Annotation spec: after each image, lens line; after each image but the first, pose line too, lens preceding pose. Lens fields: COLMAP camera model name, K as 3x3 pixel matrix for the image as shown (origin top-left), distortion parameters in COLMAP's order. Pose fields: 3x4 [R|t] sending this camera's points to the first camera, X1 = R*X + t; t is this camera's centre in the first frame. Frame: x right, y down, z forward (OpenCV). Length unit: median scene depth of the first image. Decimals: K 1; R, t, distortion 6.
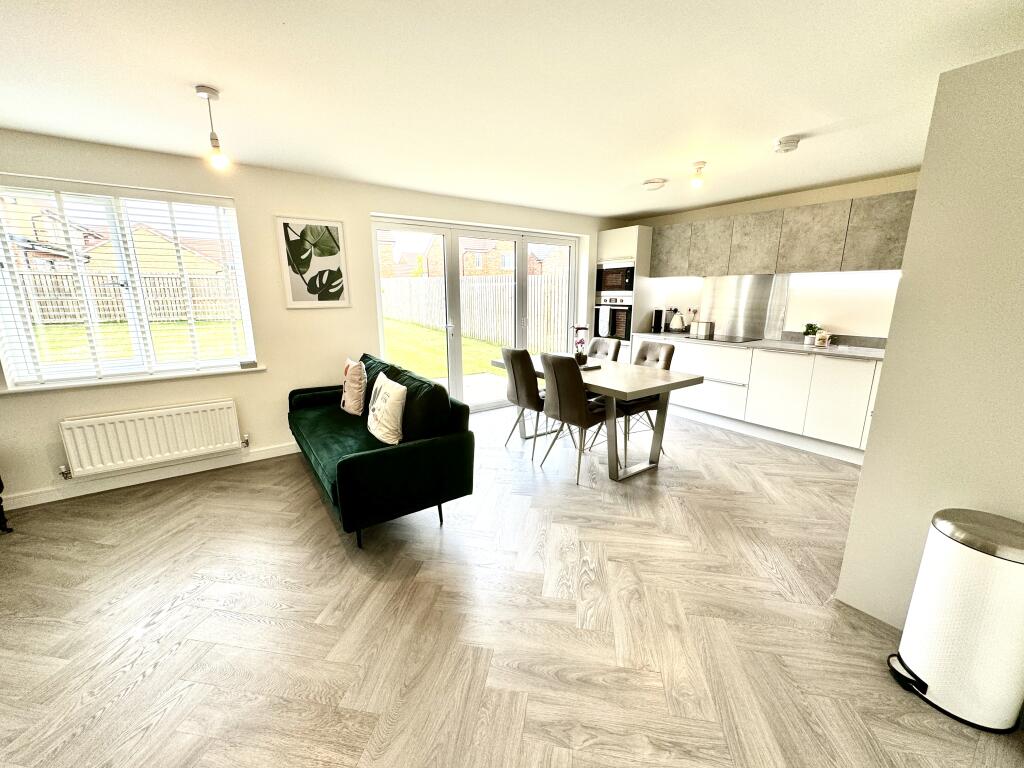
lens RADIAL K [[410.0, 0, 513.3], [0, 410.0, 384.0], [0, 0, 1]] dist [-0.001803, -0.000056]
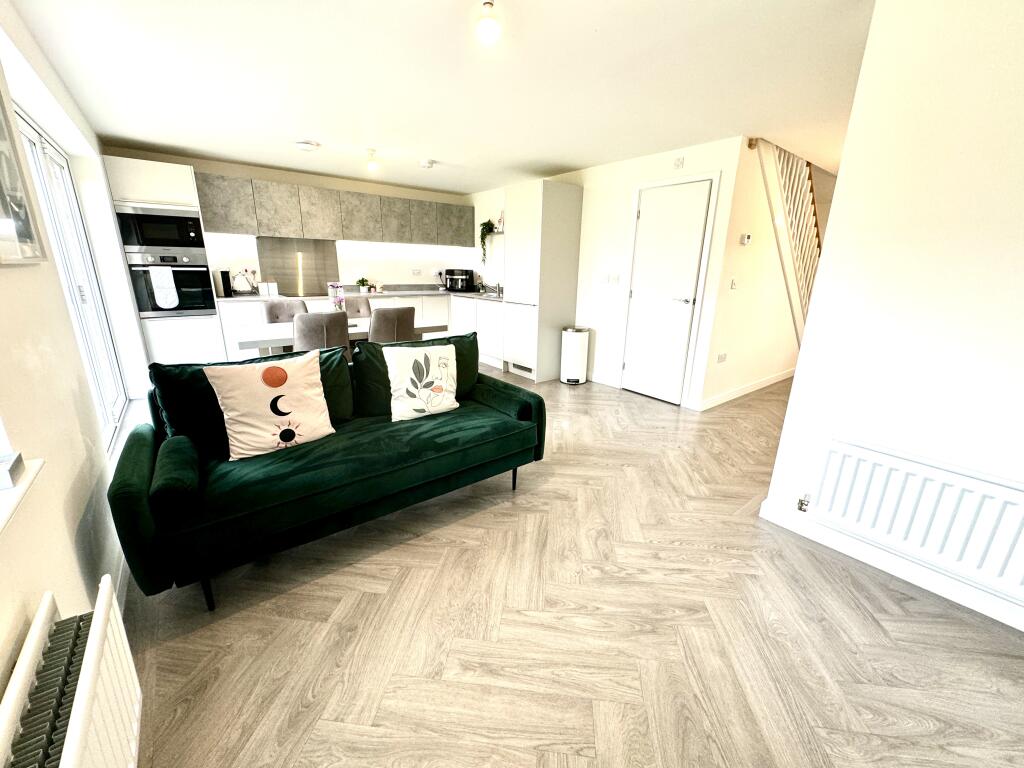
lens RADIAL K [[410.0, 0, 513.3], [0, 410.0, 384.0], [0, 0, 1]] dist [-0.001803, -0.000056]
pose [[-0.054884, -0.274104, 0.960133, -0.892560], [0.199634, 0.939155, 0.279527, -0.107615], [-0.978332, 0.207016, 0.003176, 0.633854]]
